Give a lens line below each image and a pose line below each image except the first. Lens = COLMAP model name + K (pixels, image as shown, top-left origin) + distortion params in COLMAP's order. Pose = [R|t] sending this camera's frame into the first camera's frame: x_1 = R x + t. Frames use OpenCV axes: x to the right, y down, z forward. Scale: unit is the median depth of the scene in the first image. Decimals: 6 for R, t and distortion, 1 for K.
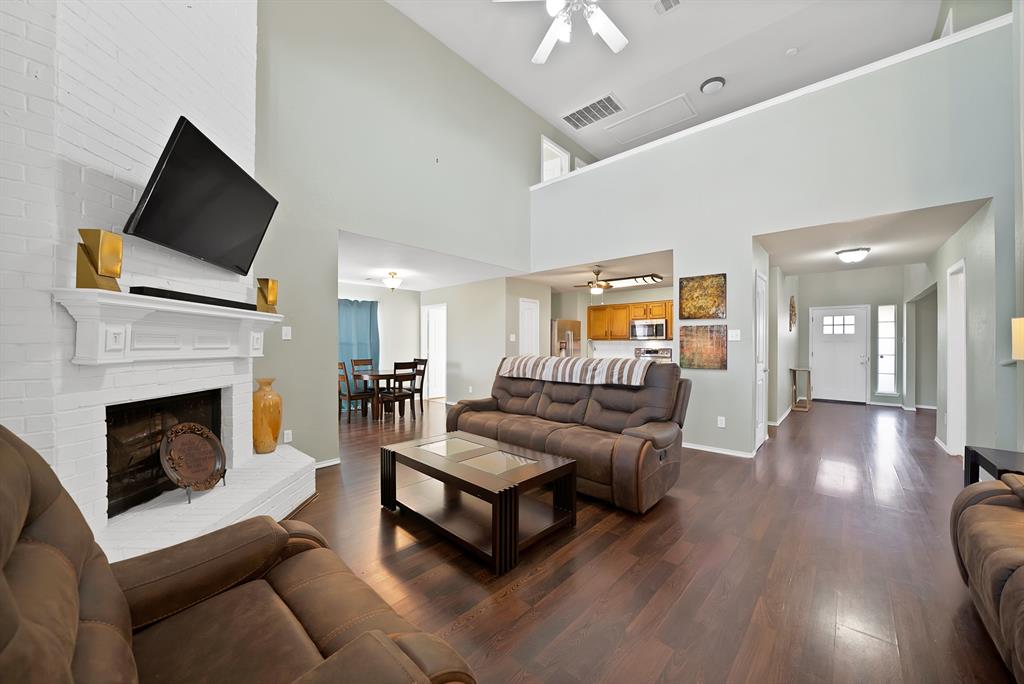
lens RADIAL K [[370.3, 0, 513.8], [0, 370.3, 344.3], [0, 0, 1]] dist [-0.022109, 0.002986]
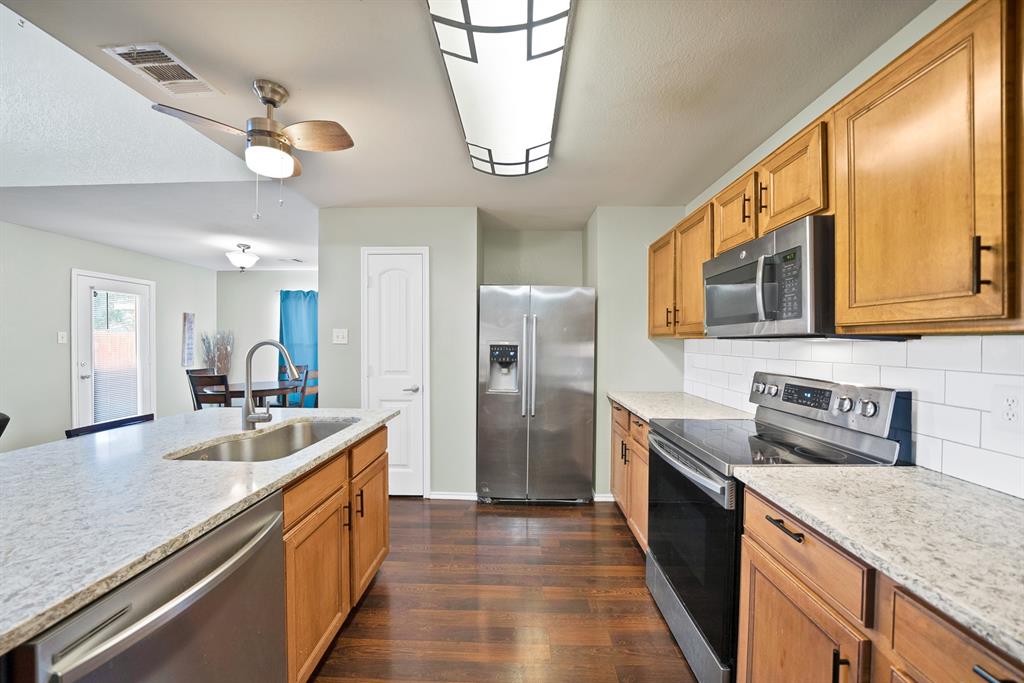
lens RADIAL K [[370.3, 0, 513.8], [0, 370.3, 343.8], [0, 0, 1]] dist [-0.022109, 0.002986]
pose [[0.667528, 0.003830, -0.744575, 0.526609], [0.000089, 0.999986, 0.005224, -0.011106], [0.744585, -0.003553, 0.667519, 0.911317]]
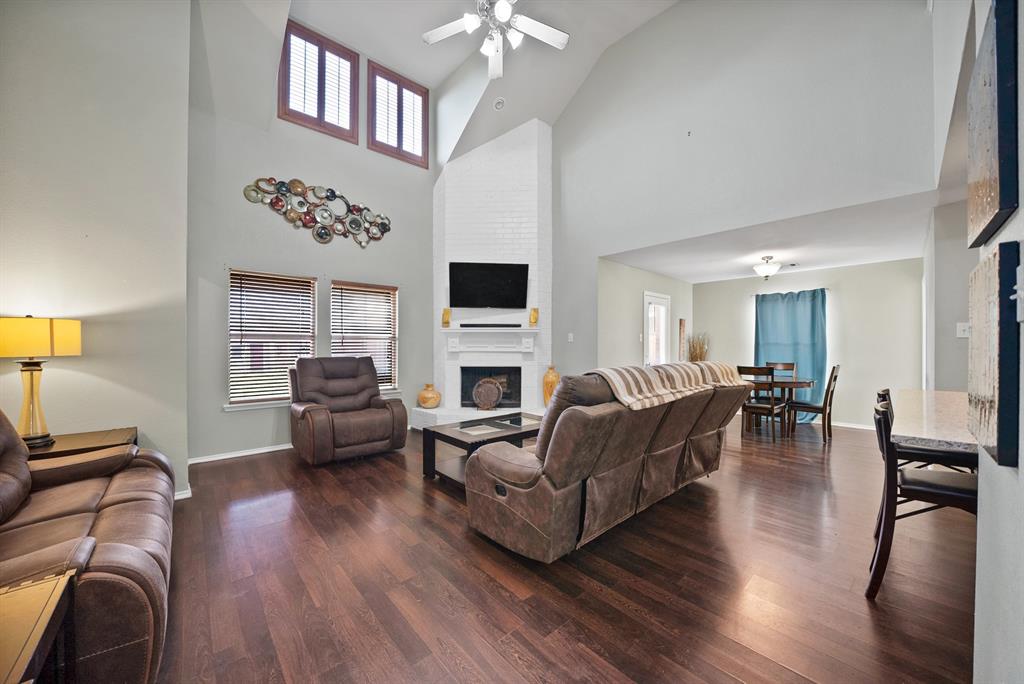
lens RADIAL K [[370.3, 0, 513.8], [0, 370.3, 344.3], [0, 0, 1]] dist [-0.022109, 0.002986]
pose [[-0.077006, -0.005981, -0.997013, 0.514242], [-0.000152, 0.999982, -0.005987, 0.003082], [0.997031, -0.000310, -0.077006, 0.502125]]
